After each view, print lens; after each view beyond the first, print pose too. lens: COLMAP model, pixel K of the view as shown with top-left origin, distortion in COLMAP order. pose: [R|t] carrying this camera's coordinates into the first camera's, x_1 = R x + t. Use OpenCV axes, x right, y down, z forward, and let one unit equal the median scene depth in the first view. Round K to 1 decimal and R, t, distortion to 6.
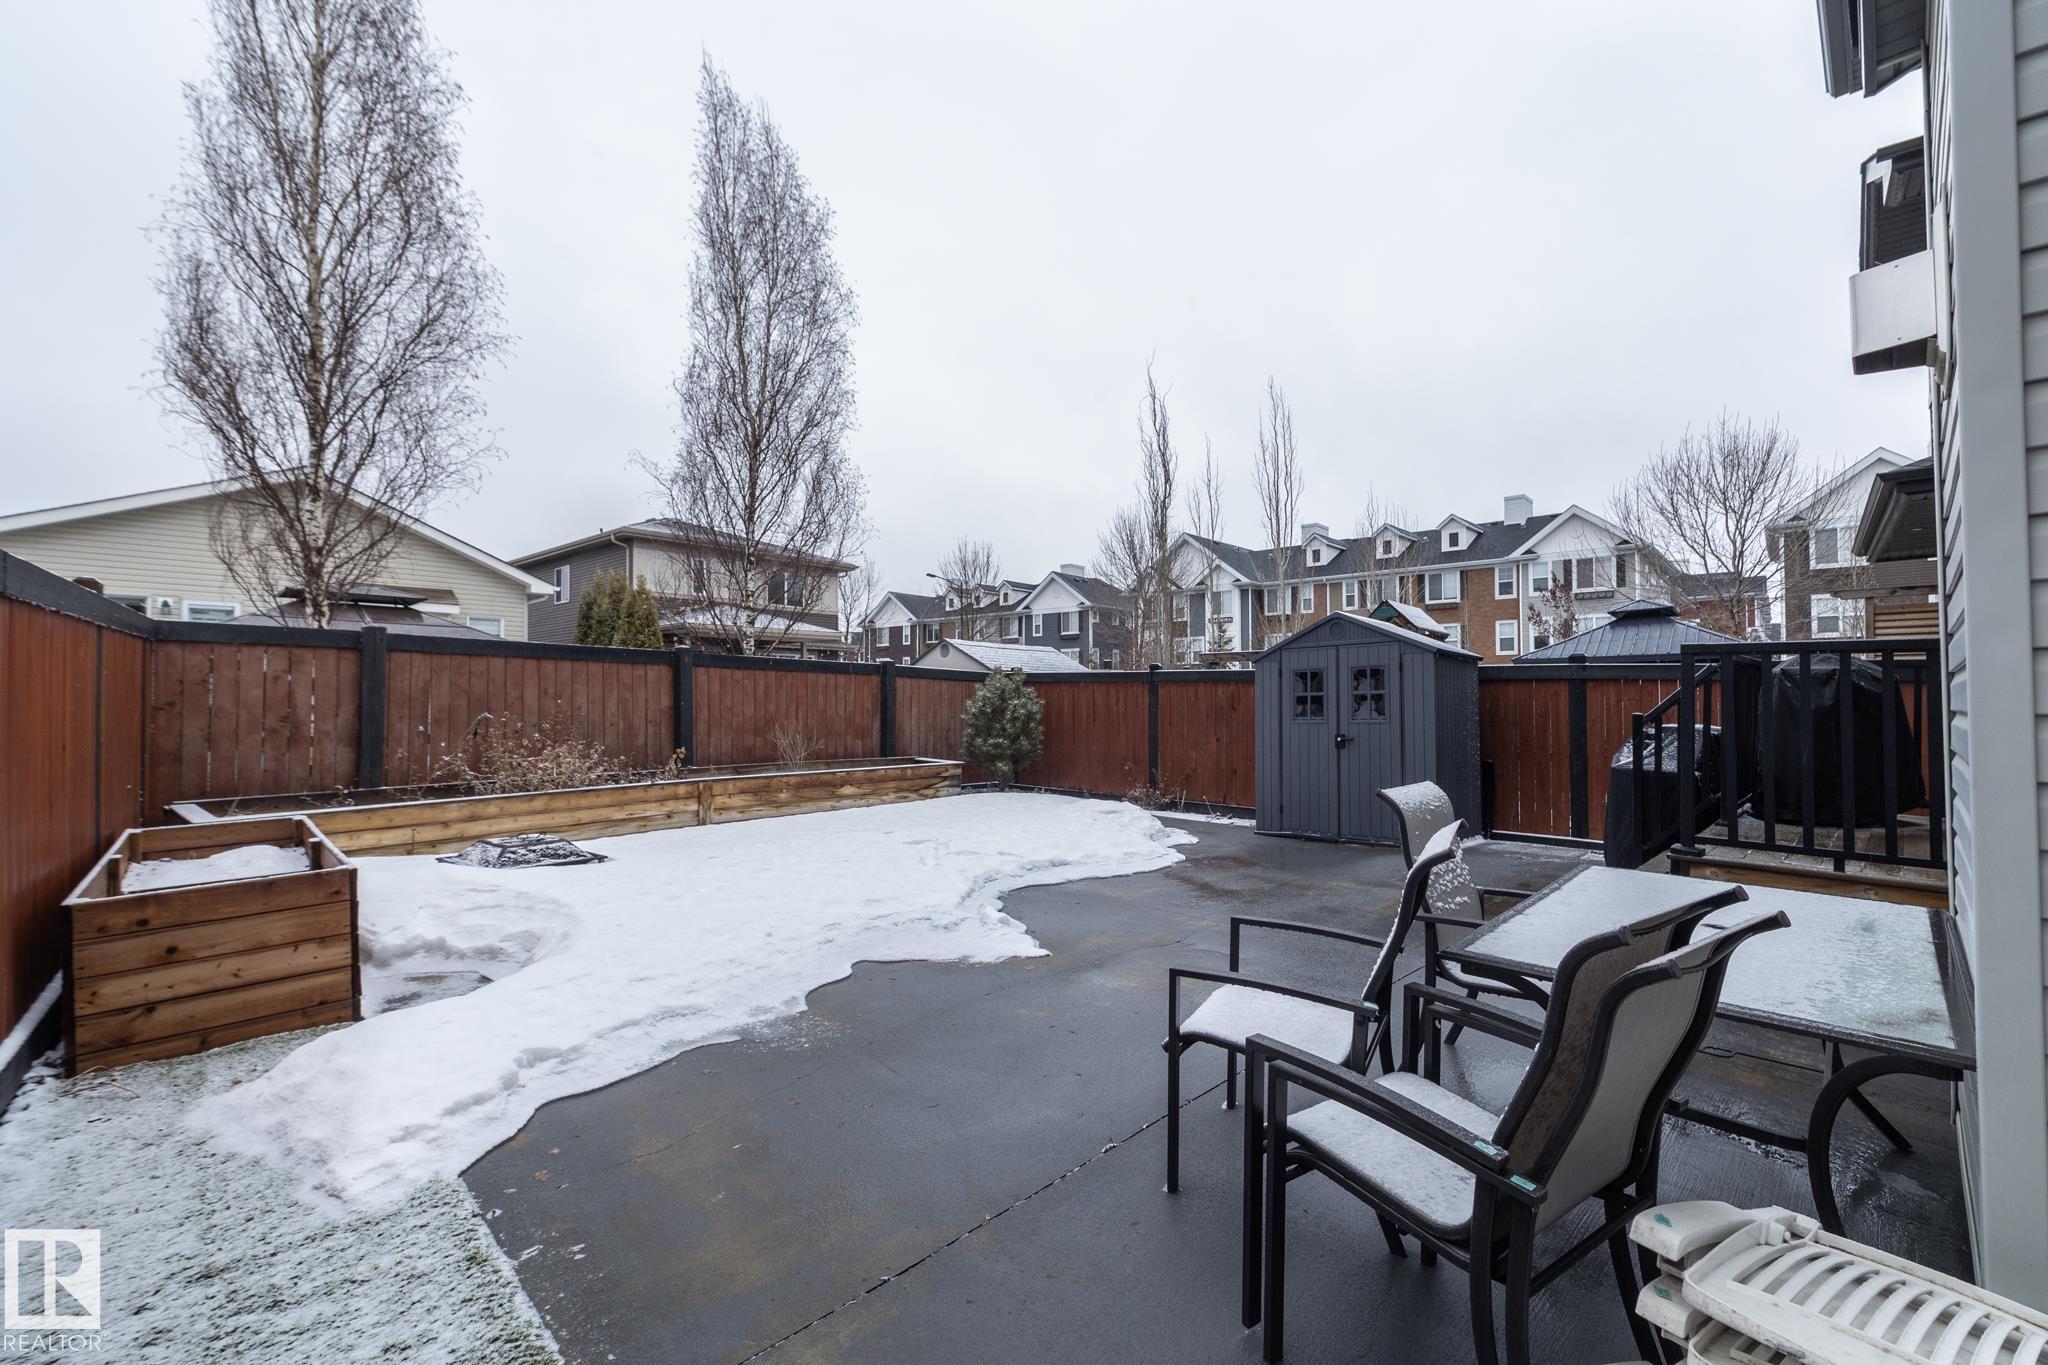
lens RADIAL K [[862.1, 0, 1015.9], [0, 862.1, 672.6], [0, 0, 1]] dist [-0.000062, -0.000528]
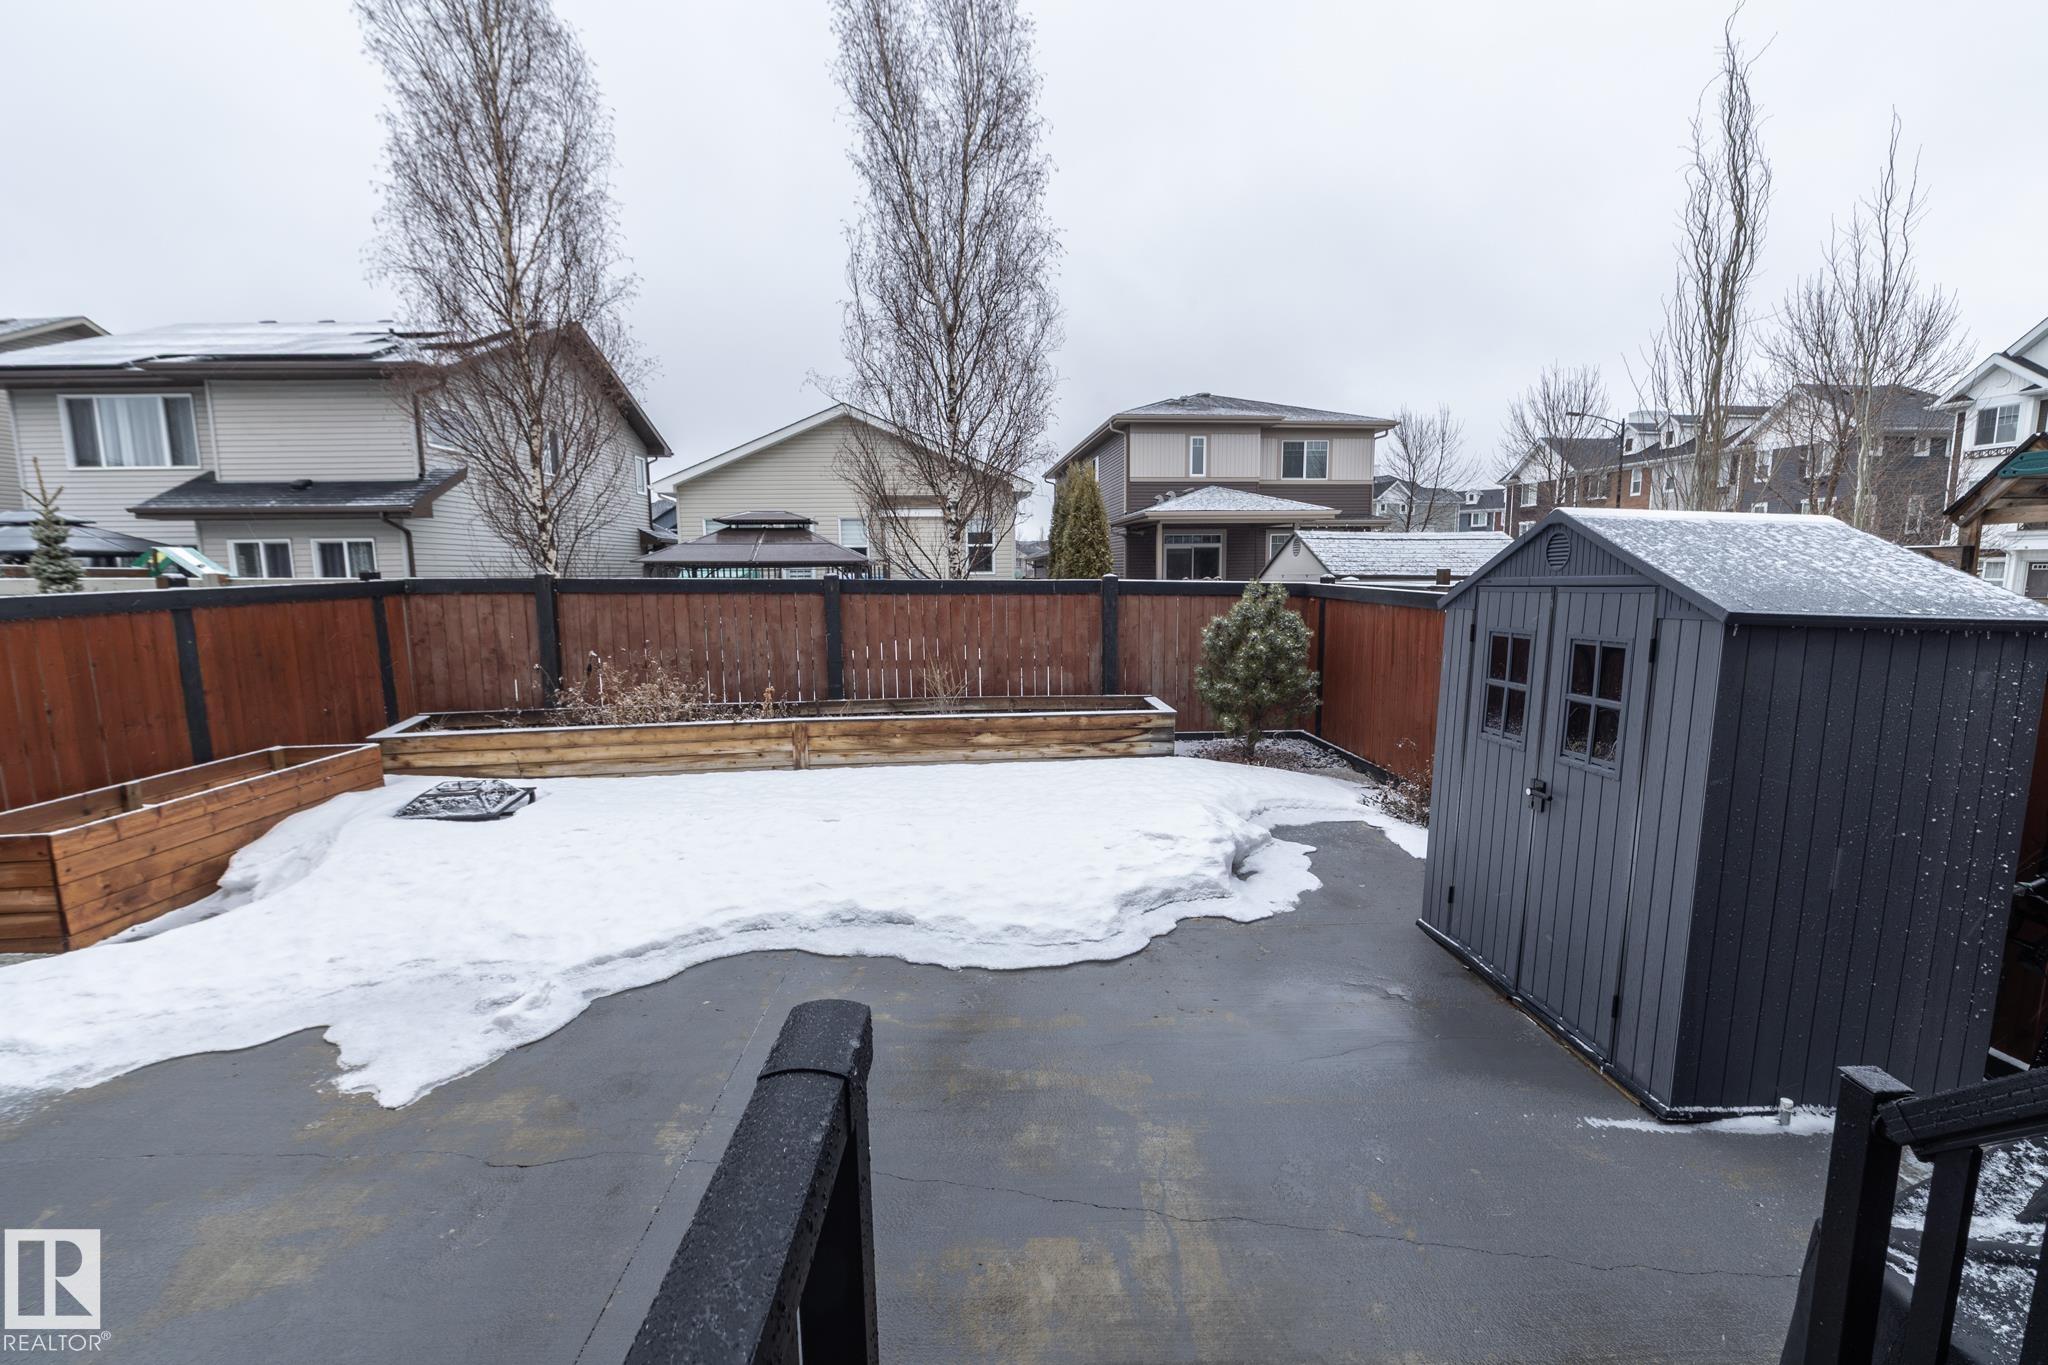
lens RADIAL K [[862.1, 0, 1015.9], [0, 862.1, 672.6], [0, 0, 1]] dist [-0.000062, -0.000528]
pose [[0.738721, 0.074020, -0.669934, 0.450490], [0.030434, 0.989274, 0.142863, -0.057314], [0.673323, -0.125925, 0.728545, 0.460525]]
